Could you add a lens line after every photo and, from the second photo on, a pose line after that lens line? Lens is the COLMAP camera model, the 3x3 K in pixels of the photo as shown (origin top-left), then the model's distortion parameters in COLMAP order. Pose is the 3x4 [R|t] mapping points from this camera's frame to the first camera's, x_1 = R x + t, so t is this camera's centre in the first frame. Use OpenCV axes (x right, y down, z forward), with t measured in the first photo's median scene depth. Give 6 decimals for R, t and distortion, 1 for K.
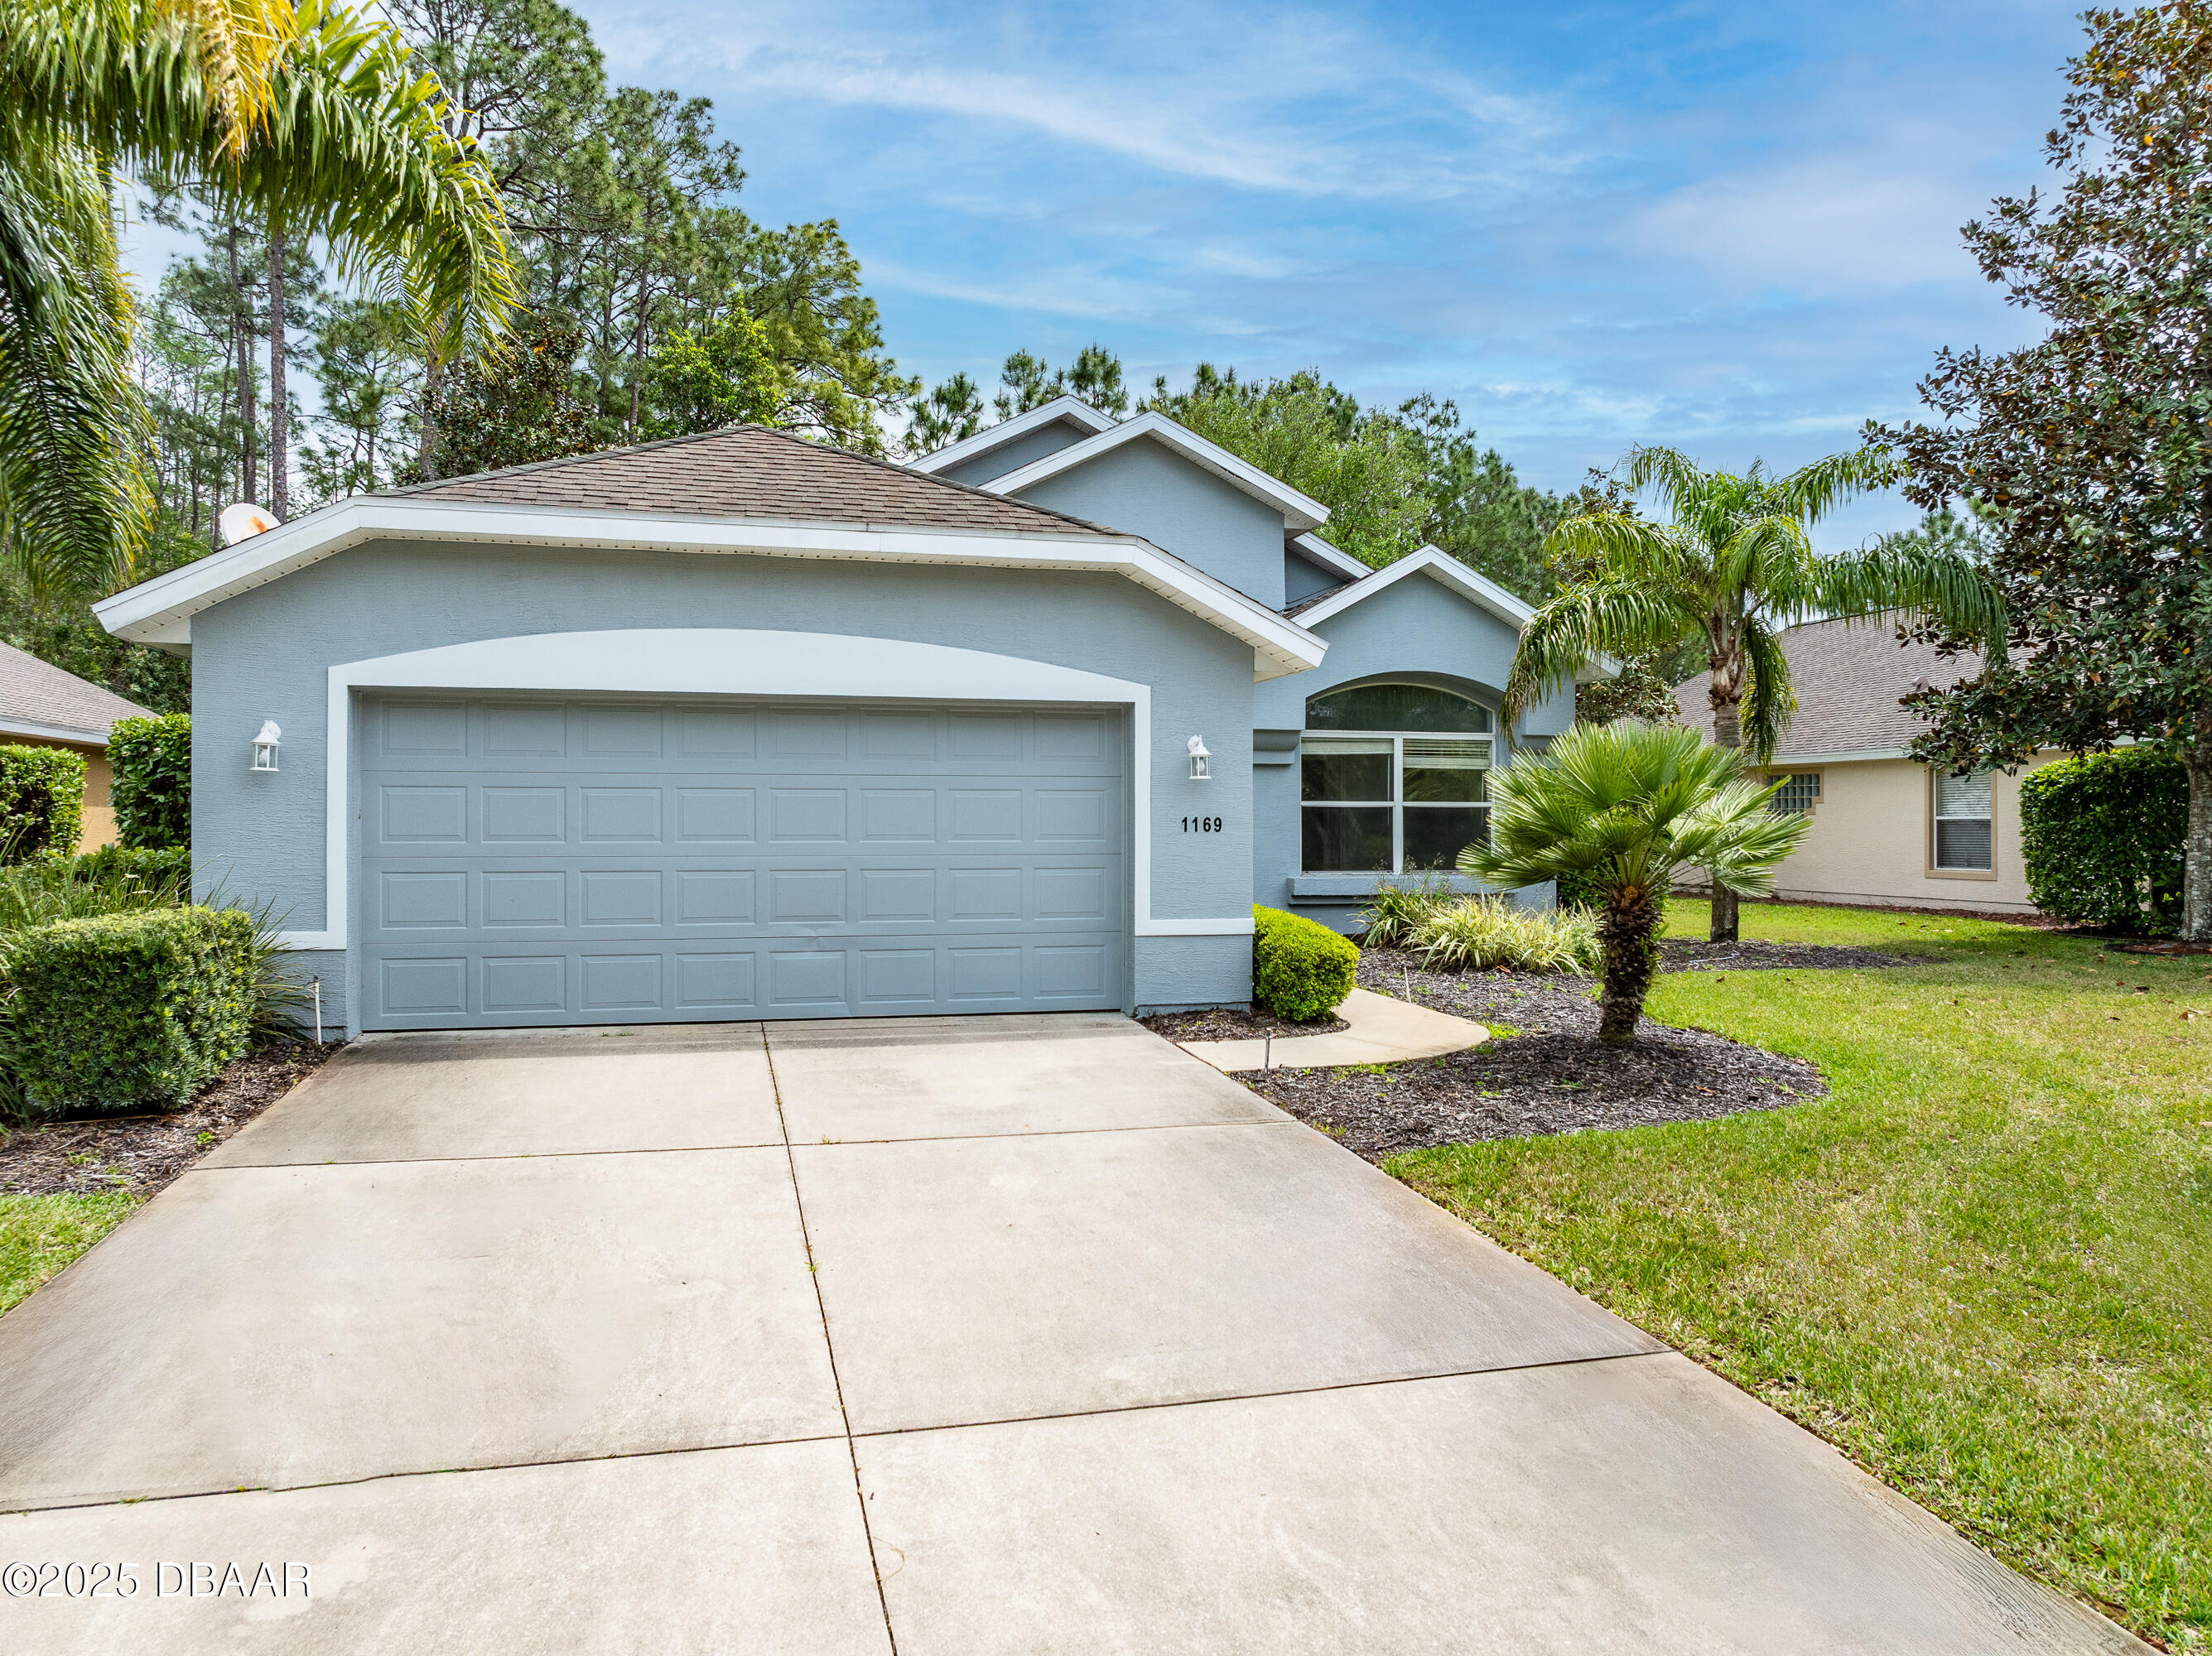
lens RADIAL K [[1566.2, 0, 1131.5], [0, 1566.2, 833.0], [0, 0, 1]] dist [-0.034832, 0.018210]
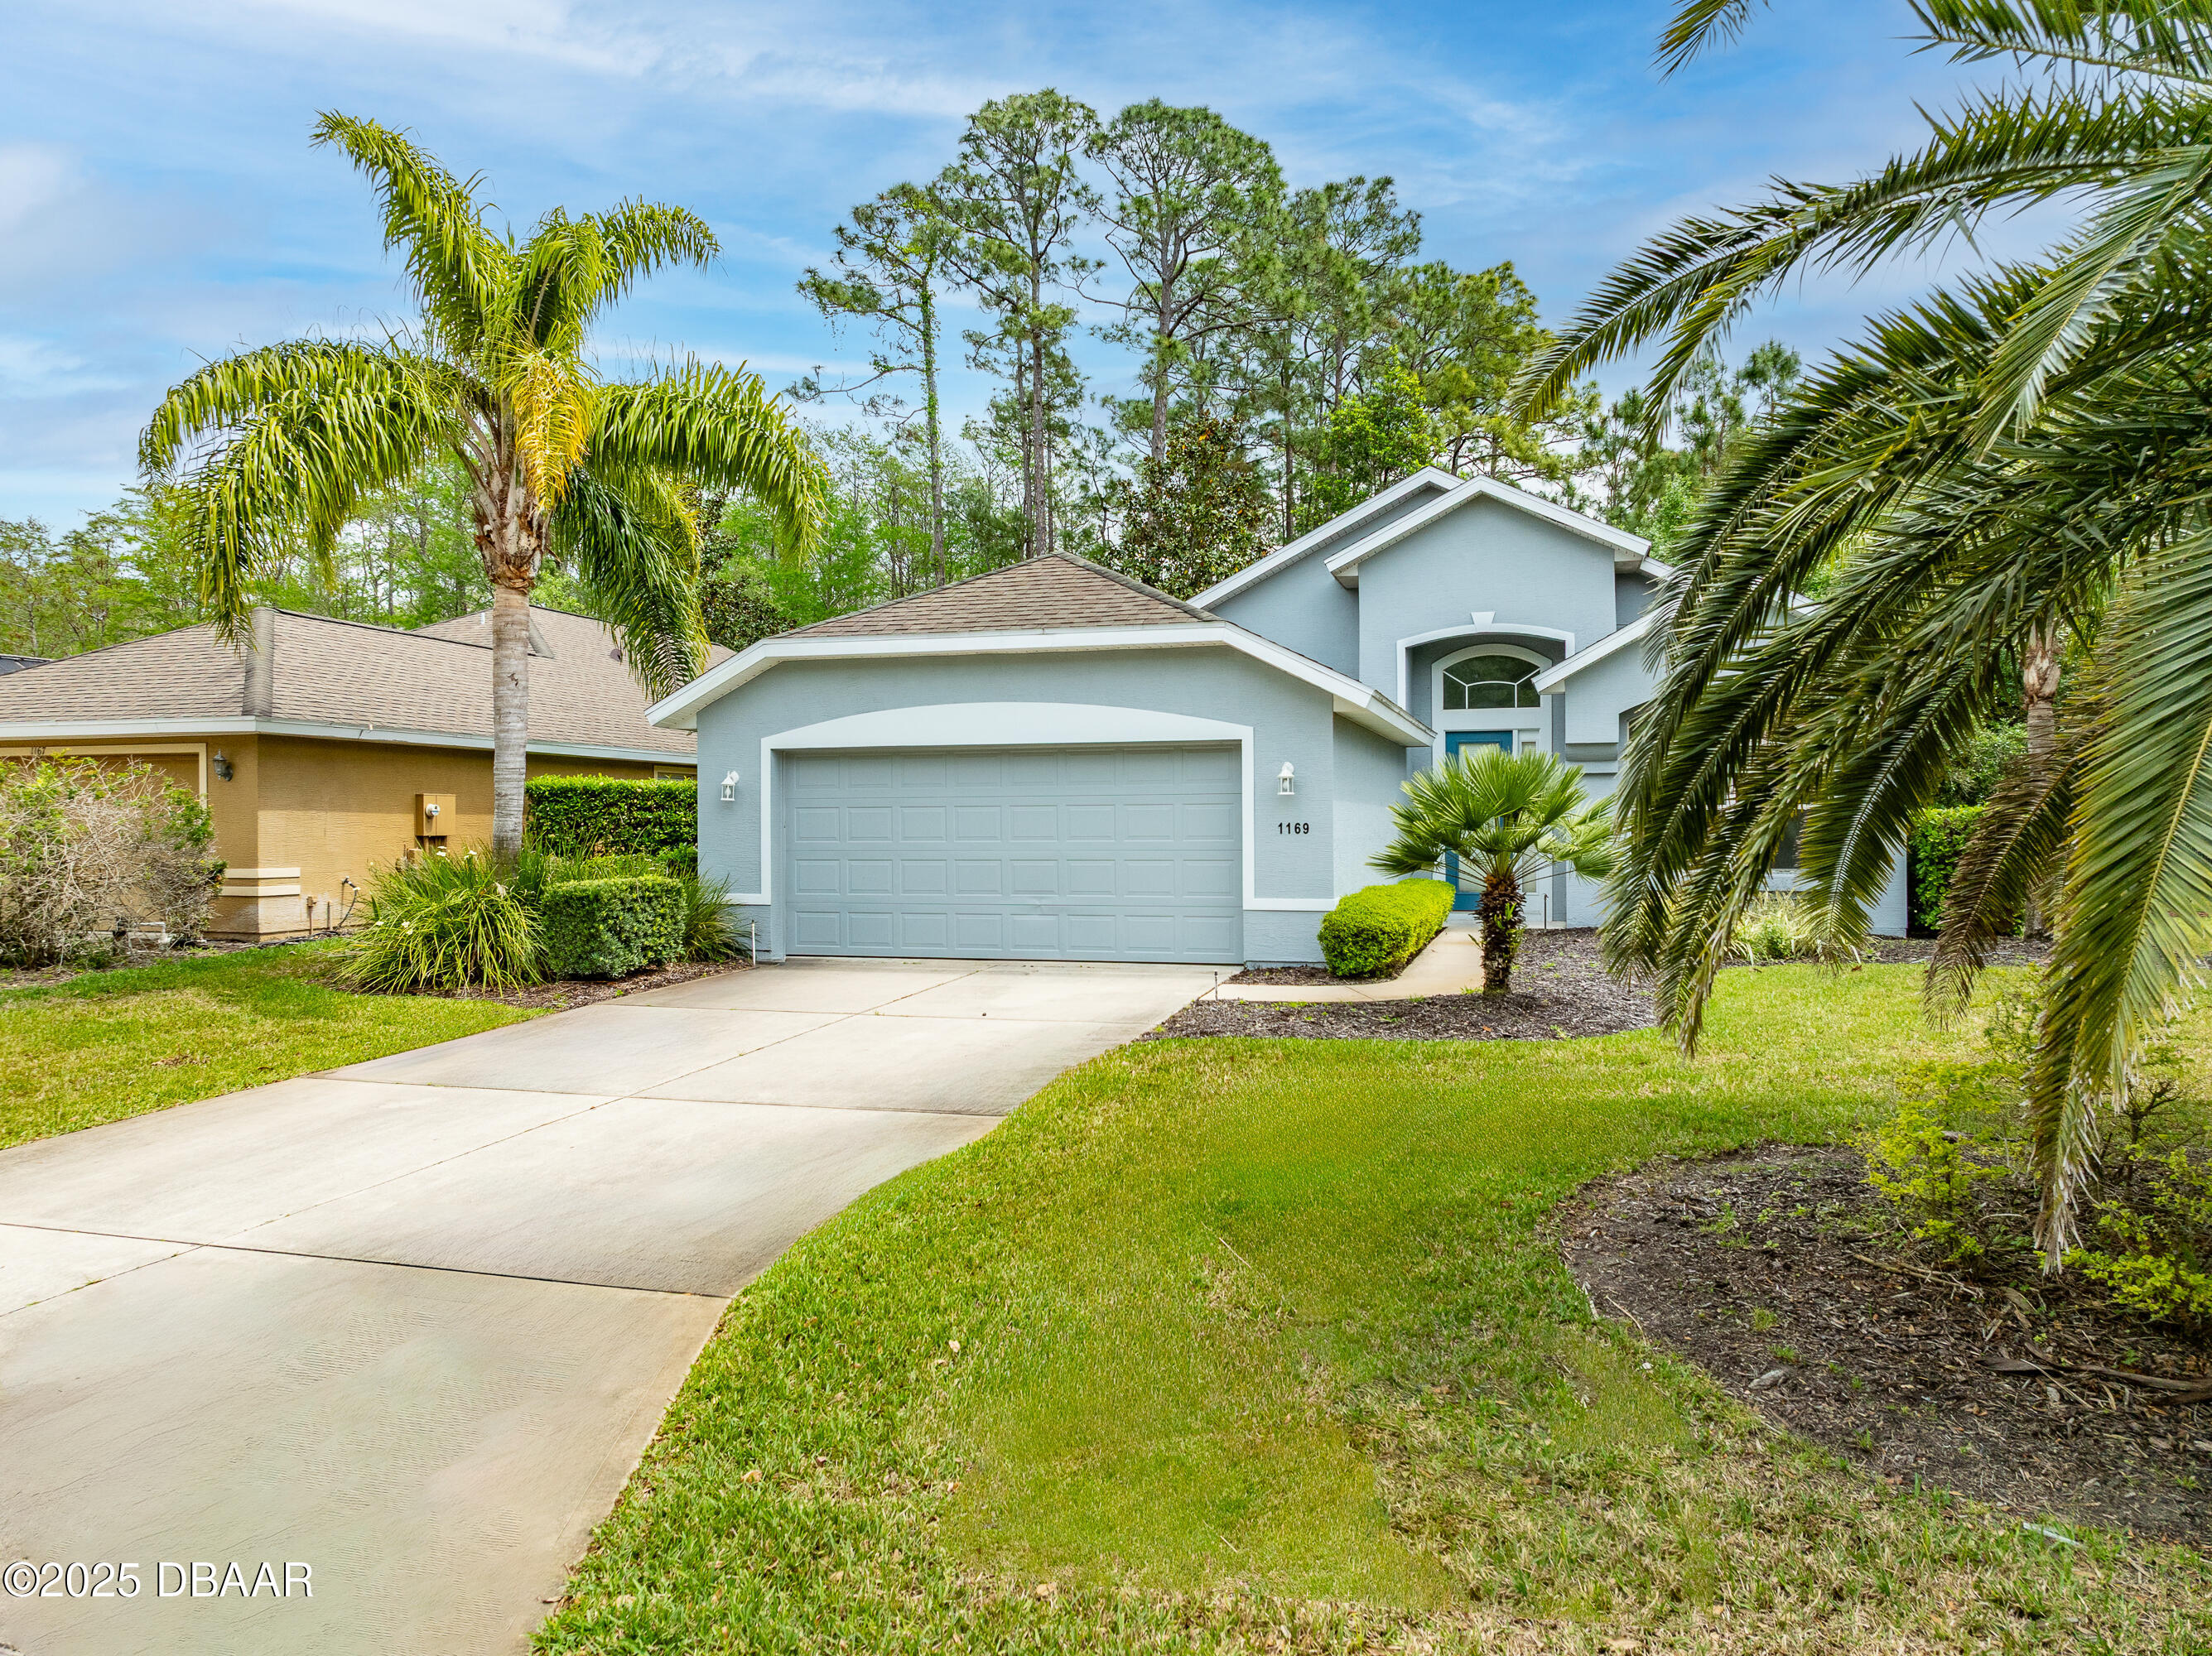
lens RADIAL K [[1547.6, 0, 1106.0], [0, 1547.6, 828.0], [0, 0, 1]] dist [-0.031210, -0.000057]
pose [[0.852517, -0.005388, -0.522672, 0.604390], [0.002723, 0.999979, -0.005867, 0.001843], [0.522693, 0.003578, 0.852513, -0.214316]]
